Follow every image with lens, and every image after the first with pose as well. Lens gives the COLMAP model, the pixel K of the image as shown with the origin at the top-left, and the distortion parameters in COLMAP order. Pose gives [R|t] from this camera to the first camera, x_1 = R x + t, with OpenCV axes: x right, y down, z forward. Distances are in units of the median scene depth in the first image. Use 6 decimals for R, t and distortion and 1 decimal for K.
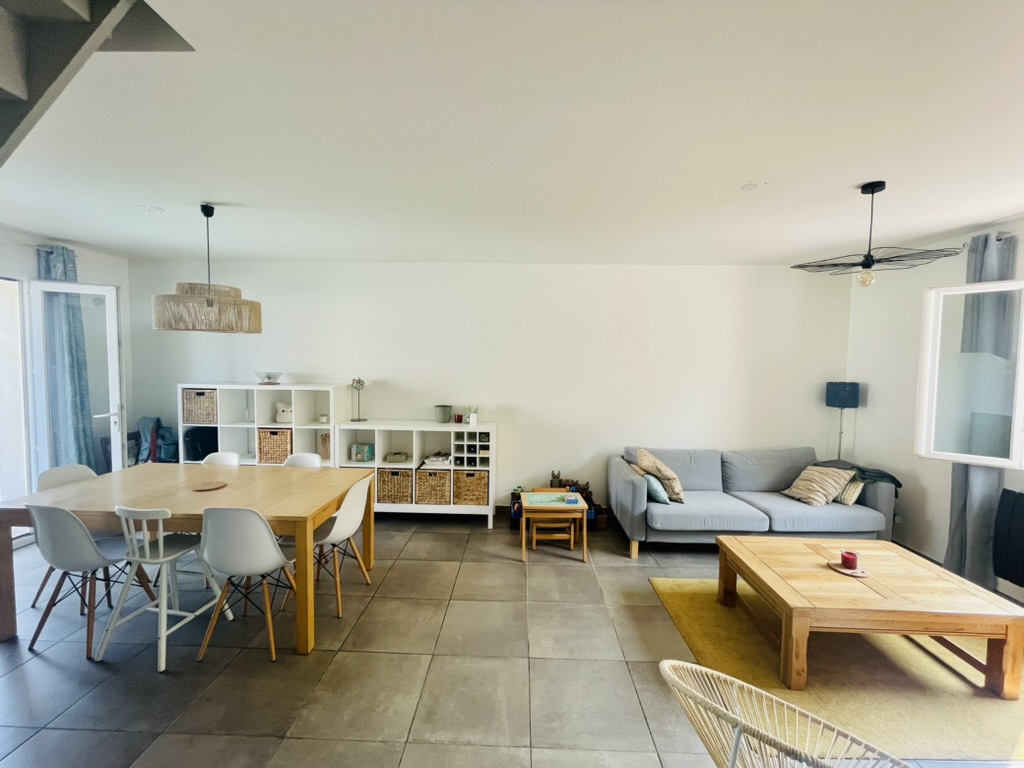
lens RADIAL K [[415.4, 0, 514.1], [0, 415.4, 382.5], [0, 0, 1]] dist [-0.000886, 0.000252]
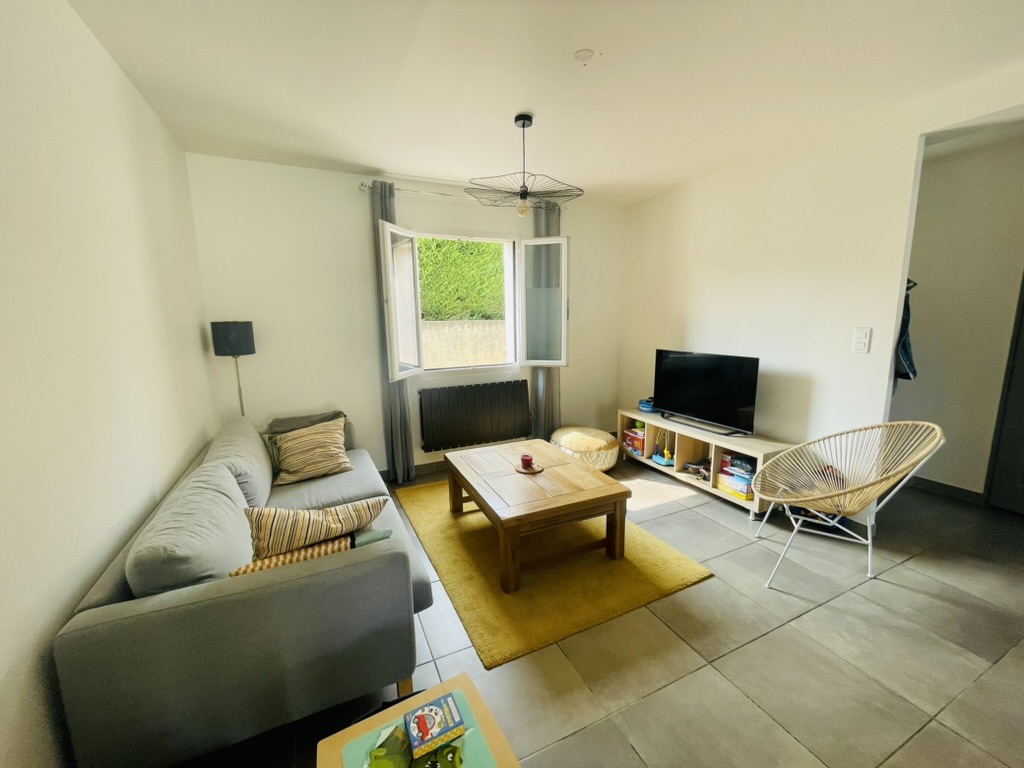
lens RADIAL K [[415.4, 0, 509.8], [0, 415.4, 383.1], [0, 0, 1]] dist [-0.000886, 0.000252]
pose [[-0.456918, -0.136475, 0.878977, -0.095971], [0.050529, 0.982582, 0.178828, 0.000588], [-0.888072, 0.126124, -0.442064, 0.906933]]
